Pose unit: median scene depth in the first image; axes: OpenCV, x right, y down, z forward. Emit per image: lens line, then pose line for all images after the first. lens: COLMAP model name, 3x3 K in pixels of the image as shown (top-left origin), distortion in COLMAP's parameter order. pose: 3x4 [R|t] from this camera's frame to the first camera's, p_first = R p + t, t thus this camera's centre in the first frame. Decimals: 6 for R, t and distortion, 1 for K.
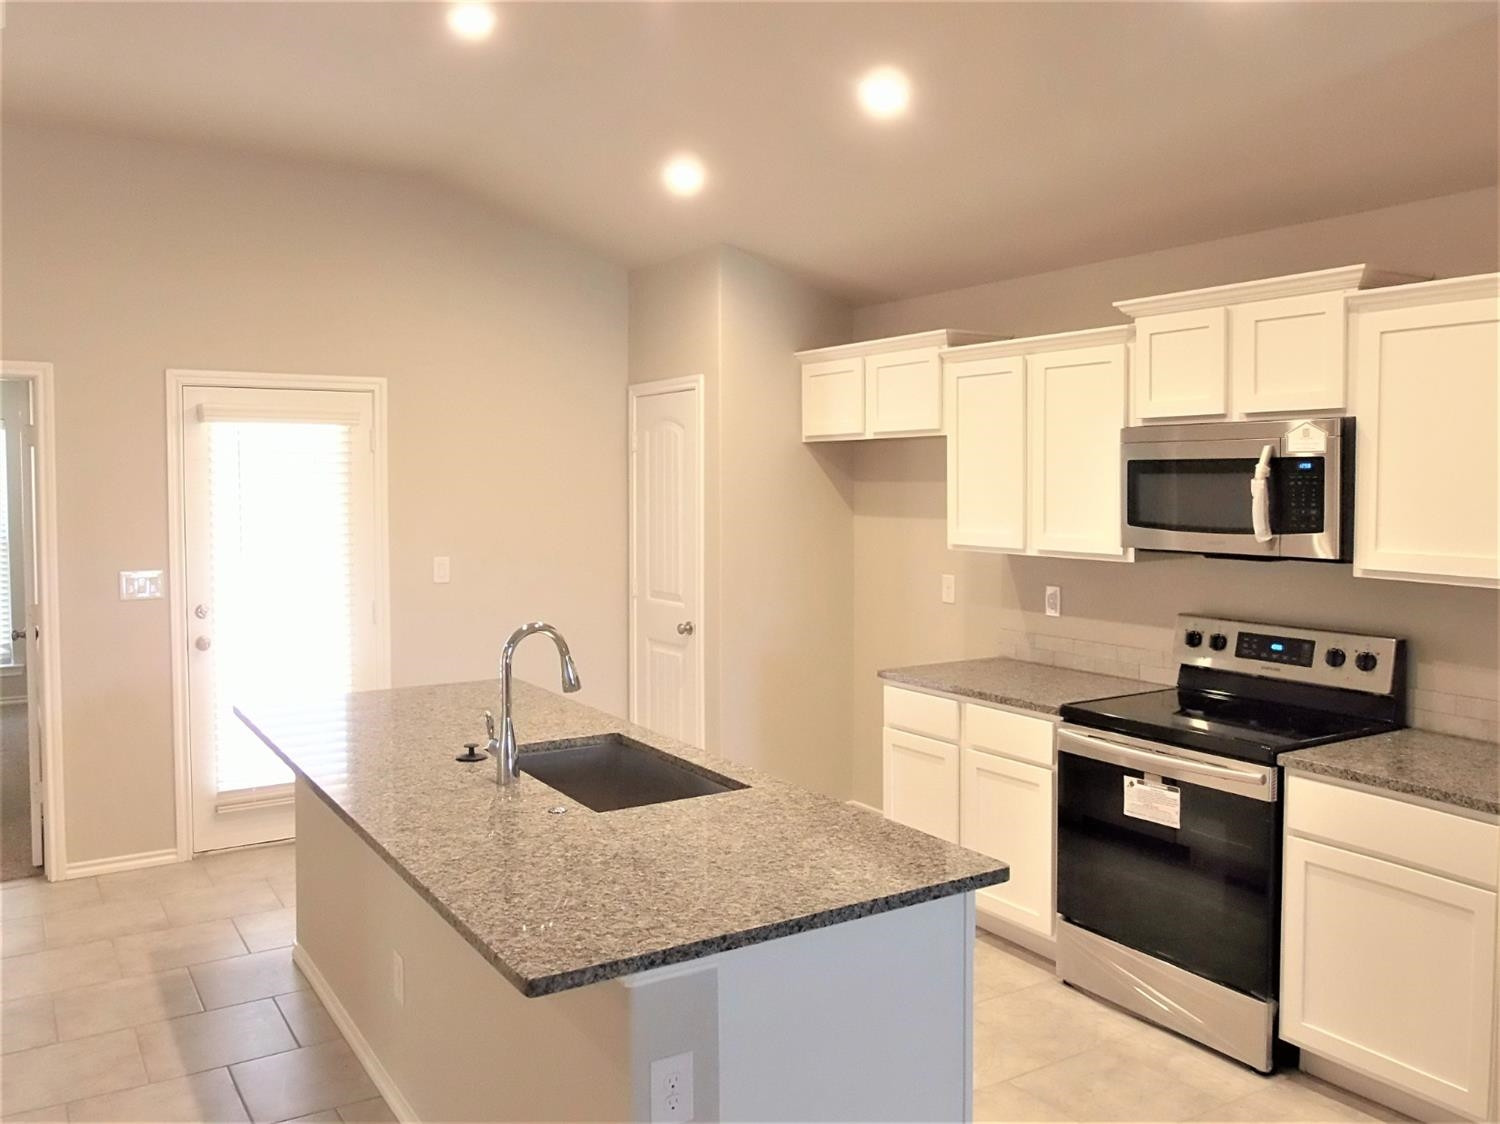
lens RADIAL K [[1177.6, 0, 750.0], [0, 1177.6, 562.0], [0, 0, 1]] dist [-0.034482, 0.044298]
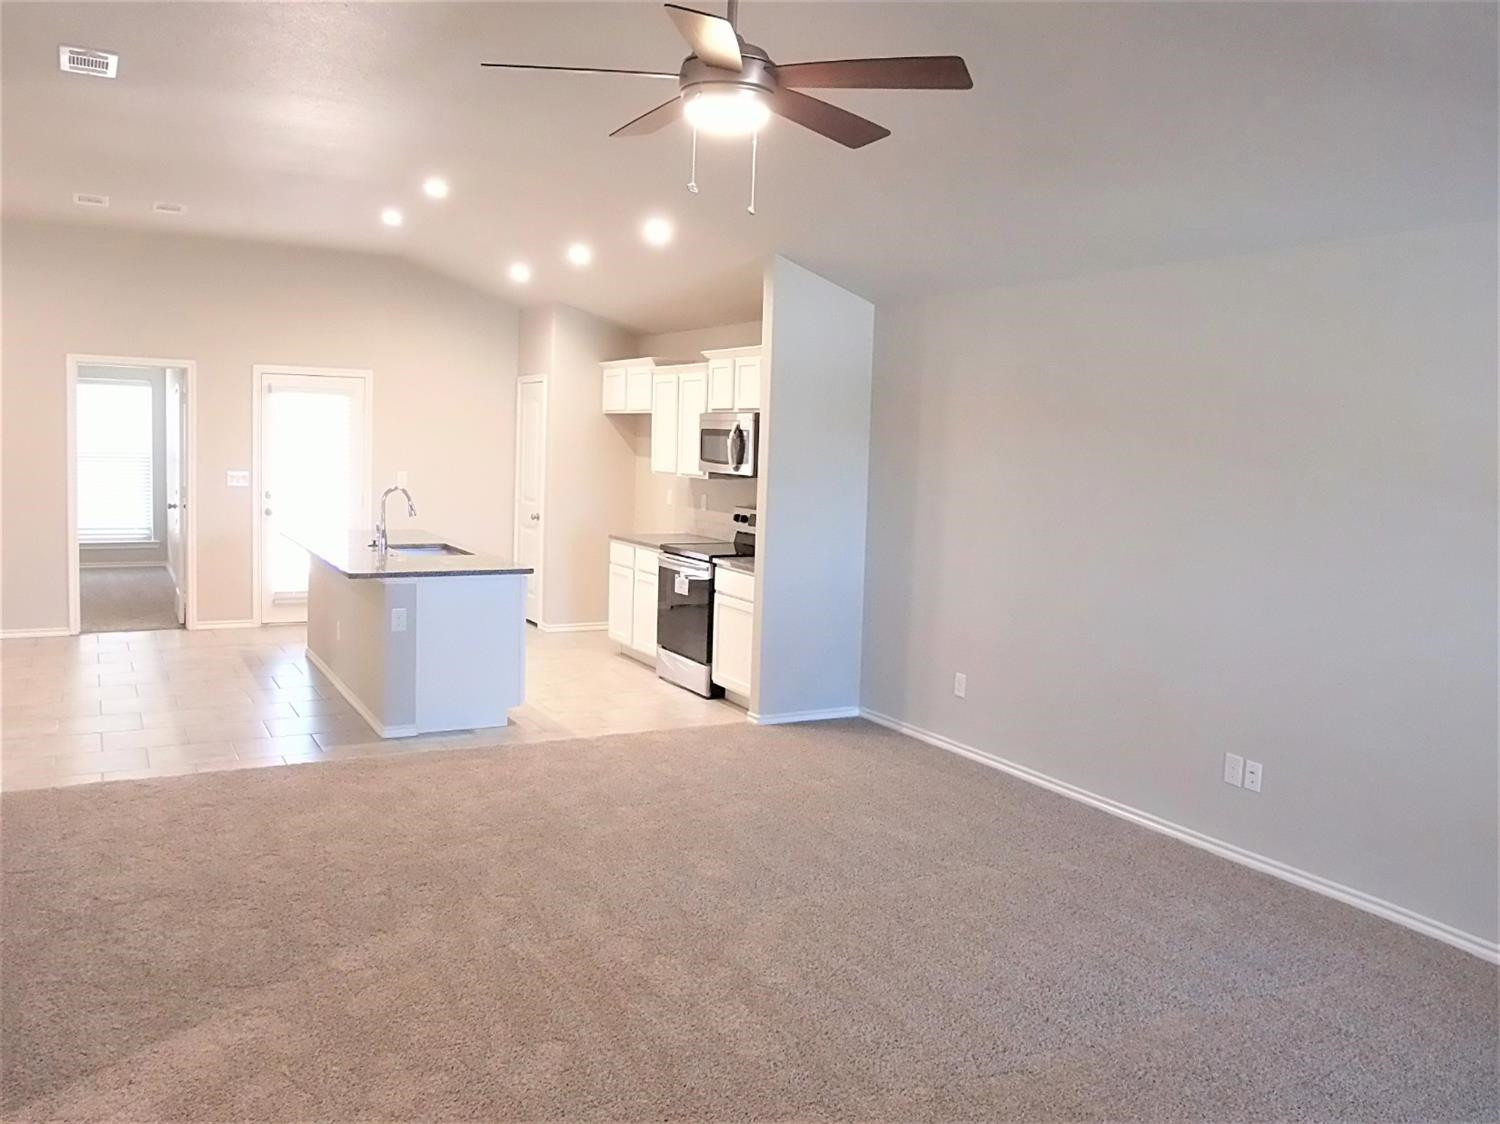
lens RADIAL K [[1228.3, 0, 750.0], [0, 1228.3, 562.0], [0, 0, 1]] dist [0.005034, -0.016695]
pose [[0.996422, 0.039443, -0.074748, 0.512819], [-0.037213, 0.998826, 0.031002, 0.068704], [0.075883, -0.028110, 0.996720, -1.029647]]
